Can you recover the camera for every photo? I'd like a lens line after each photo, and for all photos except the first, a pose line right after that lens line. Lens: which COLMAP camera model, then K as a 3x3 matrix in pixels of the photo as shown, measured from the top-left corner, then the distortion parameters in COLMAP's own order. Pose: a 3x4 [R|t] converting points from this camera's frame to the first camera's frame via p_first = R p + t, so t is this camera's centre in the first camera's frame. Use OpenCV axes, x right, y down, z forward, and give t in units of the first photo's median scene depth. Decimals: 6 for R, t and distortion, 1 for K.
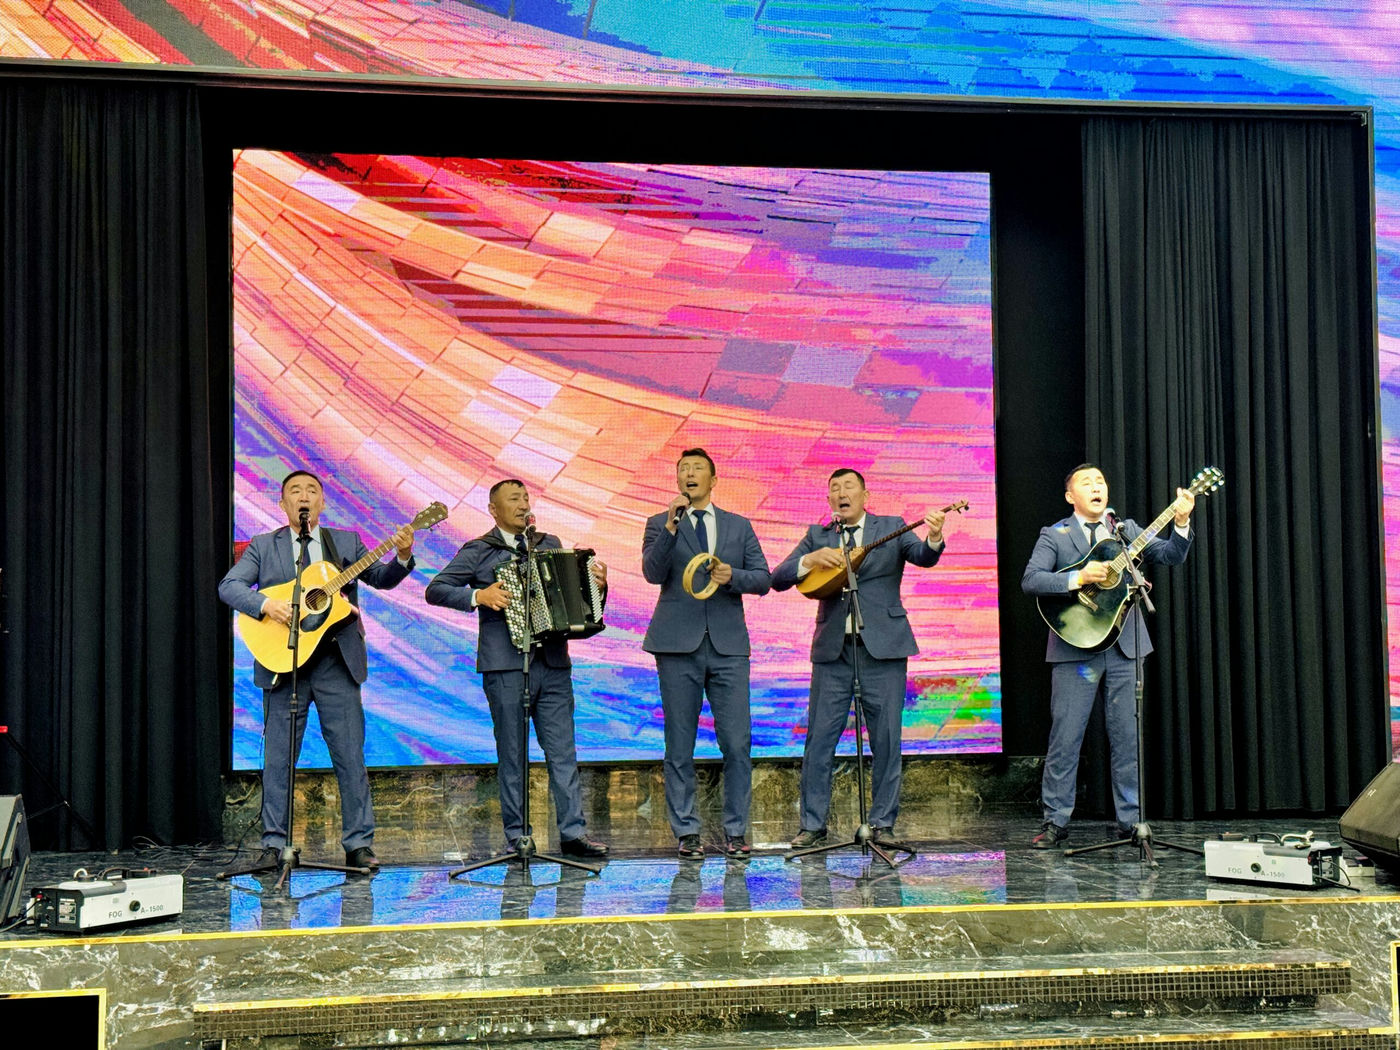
lens RADIAL K [[1953.7, 0, 700.0], [0, 1953.7, 525.0], [0, 0, 1]] dist [0.146539, -0.020533]
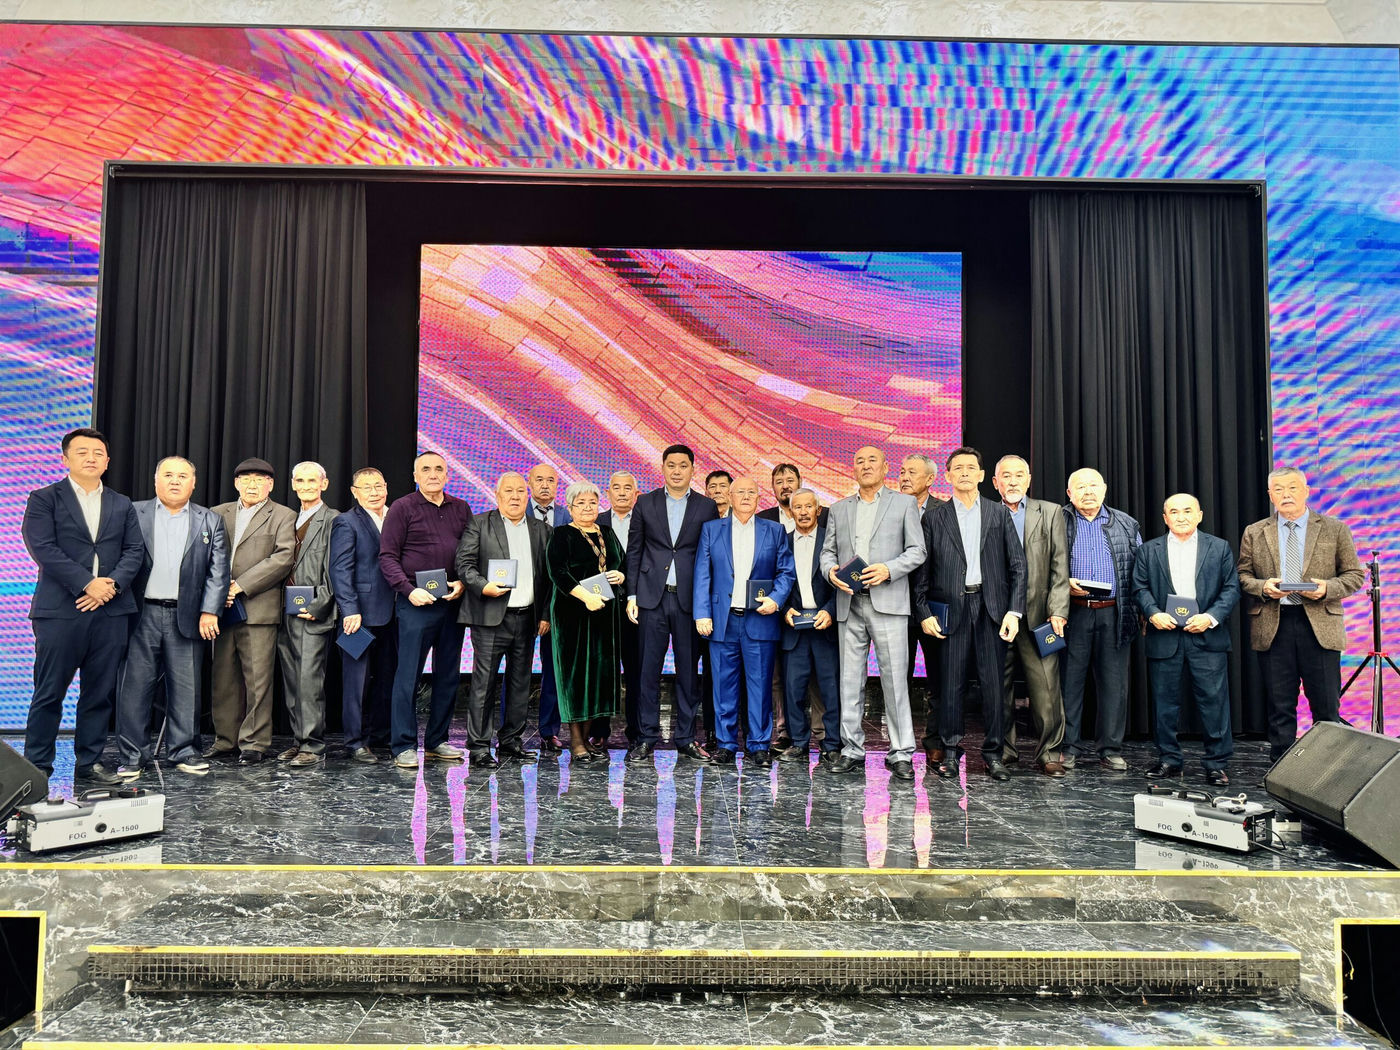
lens RADIAL K [[986.9, 0, 700.0], [0, 986.9, 525.0], [0, 0, 1]] dist [0.003643, 0.003099]
pose [[0.989804, 0.011339, -0.141983, 0.110257], [-0.011979, 0.999922, -0.003648, 0.023712], [0.141930, 0.005311, 0.989862, 0.494852]]
